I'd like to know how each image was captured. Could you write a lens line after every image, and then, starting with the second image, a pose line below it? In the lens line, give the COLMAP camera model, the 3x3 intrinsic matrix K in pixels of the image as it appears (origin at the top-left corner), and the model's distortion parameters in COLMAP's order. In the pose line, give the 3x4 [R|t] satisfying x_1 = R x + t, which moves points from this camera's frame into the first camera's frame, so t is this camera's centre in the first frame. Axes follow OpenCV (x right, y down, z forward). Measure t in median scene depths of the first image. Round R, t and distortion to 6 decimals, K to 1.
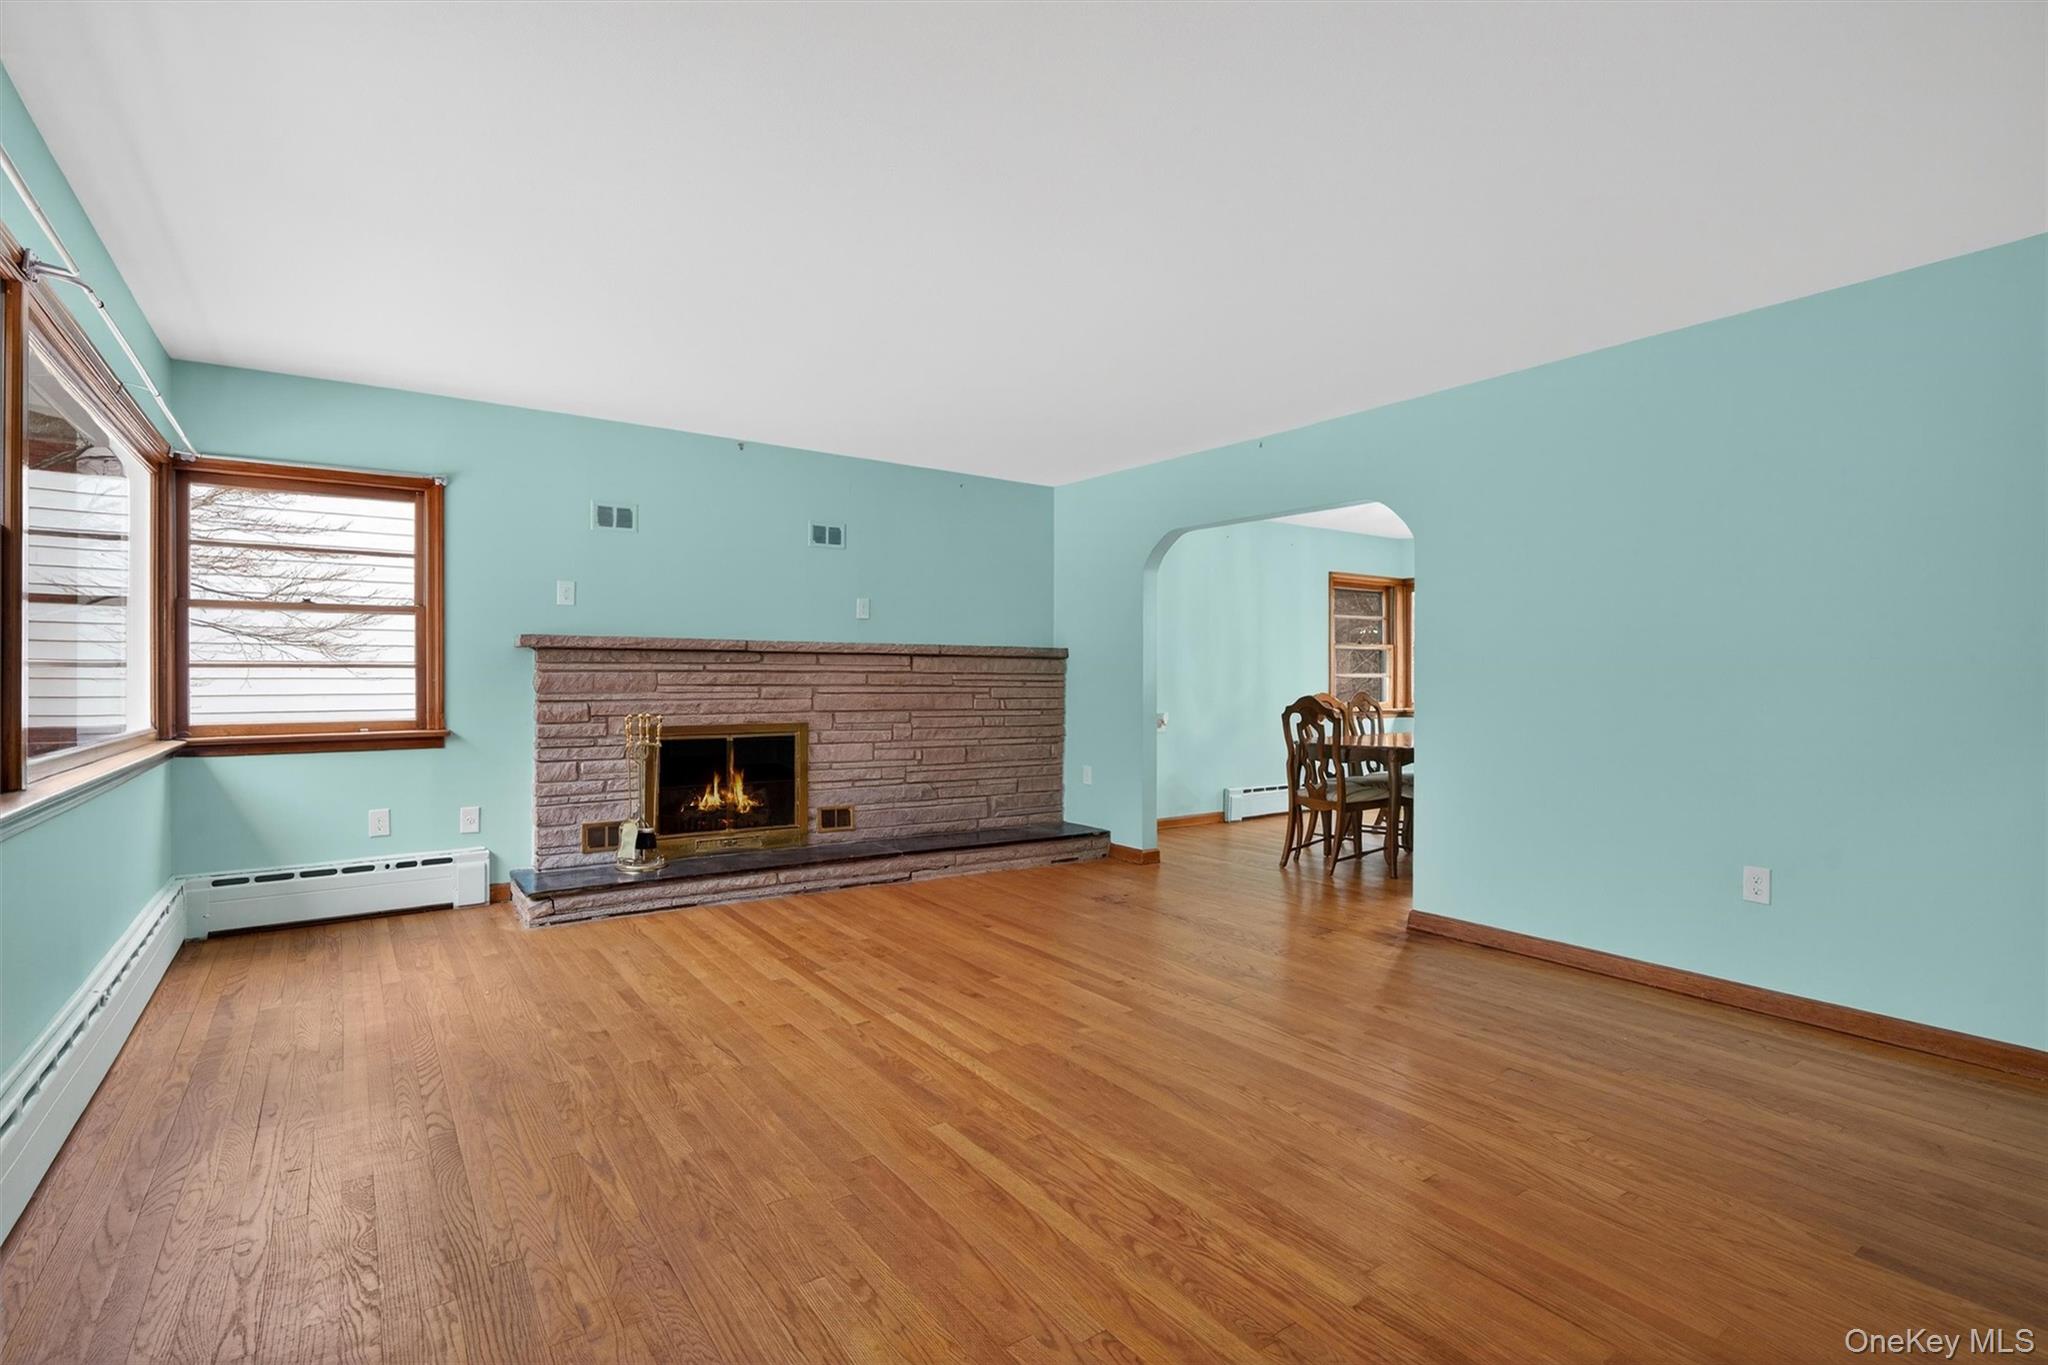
lens RADIAL K [[977.6, 0, 1029.9], [0, 977.6, 684.1], [0, 0, 1]] dist [0.002100, 0.000101]
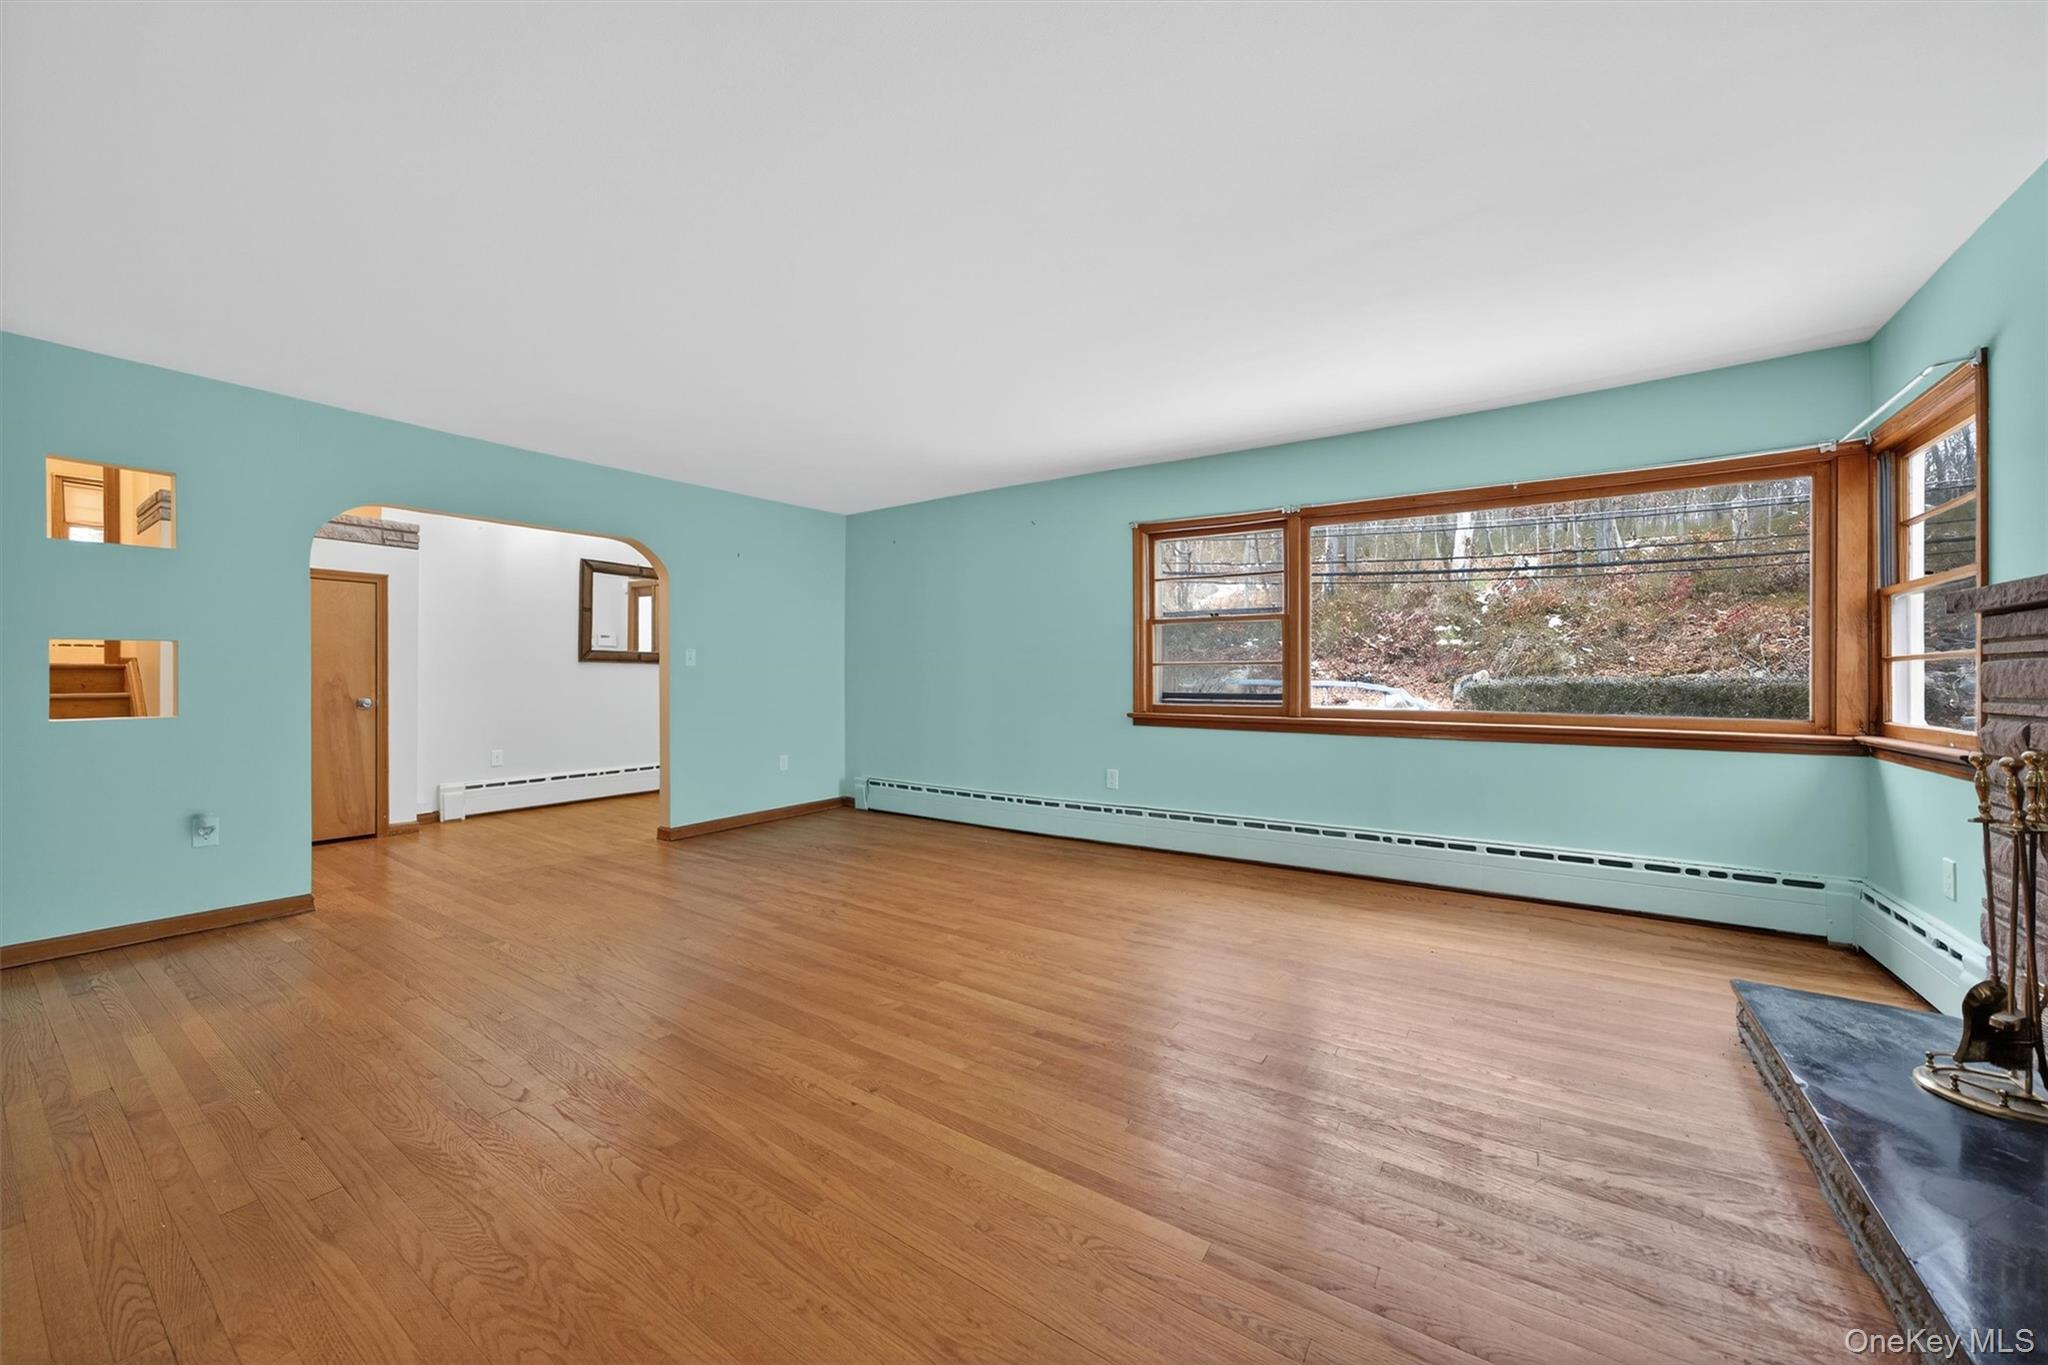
lens RADIAL K [[694.3, 0, 1036.9], [0, 694.3, 682.0], [0, 0, 1]] dist [0.002800, 0.000159]
pose [[-0.925569, 0.003495, -0.378563, 0.112308], [-0.001900, 0.999902, 0.013876, -0.003431], [0.378574, 0.013562, -0.925472, 0.997362]]
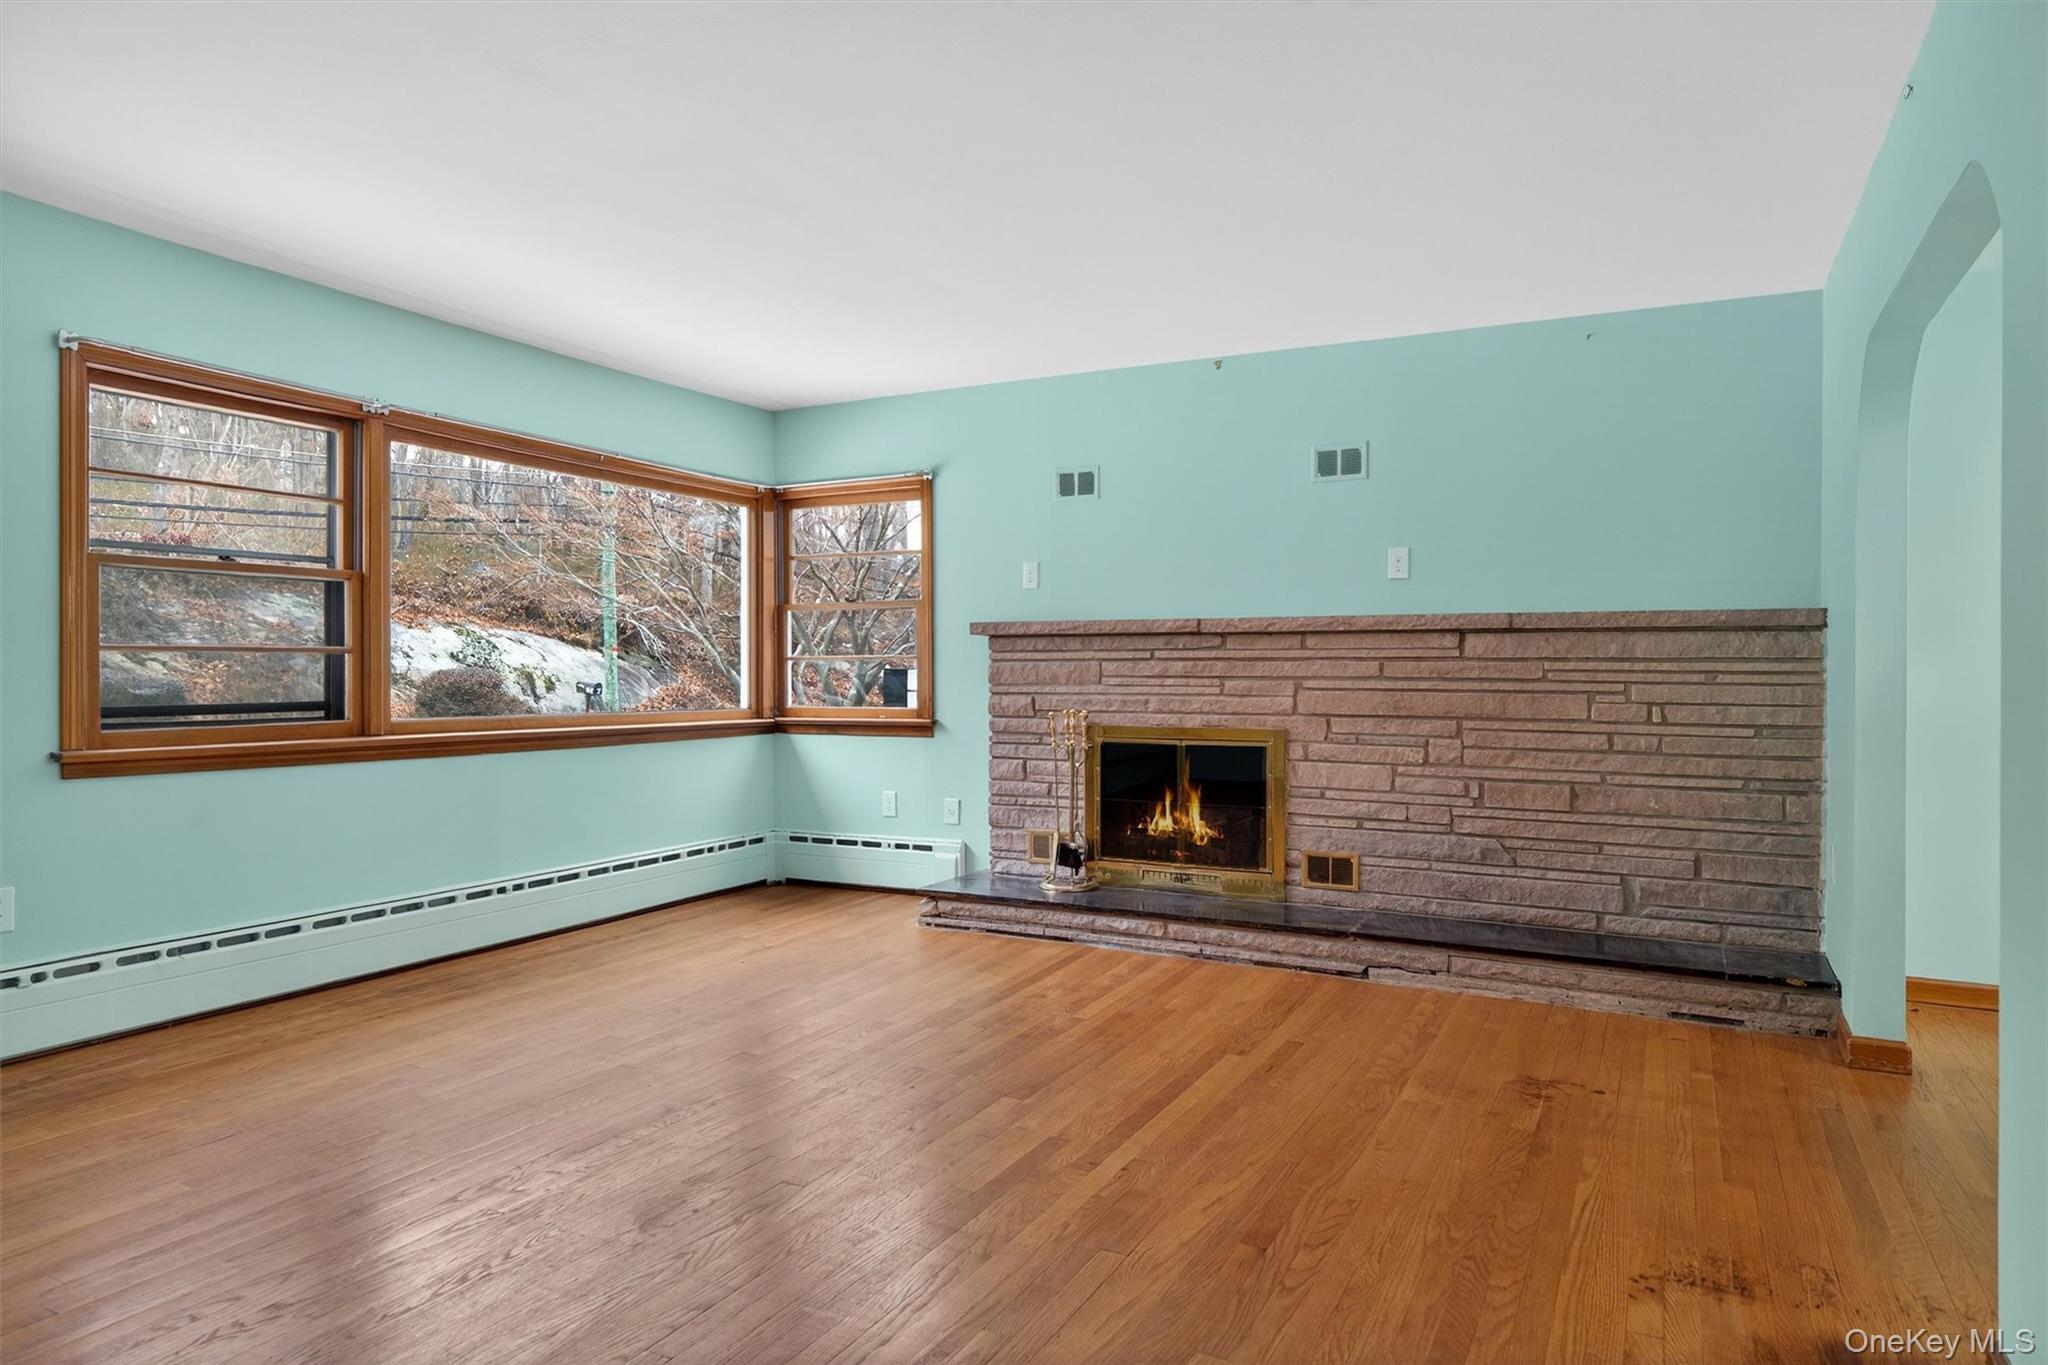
lens RADIAL K [[1295.8, 0, 1019.4], [0, 1295.8, 670.3], [0, 0, 1]] dist [-0.006904, -0.001942]
pose [[0.444803, -0.000554, -0.895628, 0.554209], [-0.005467, 0.999980, -0.003333, -0.000070], [0.895612, 0.006379, 0.444791, 0.416454]]
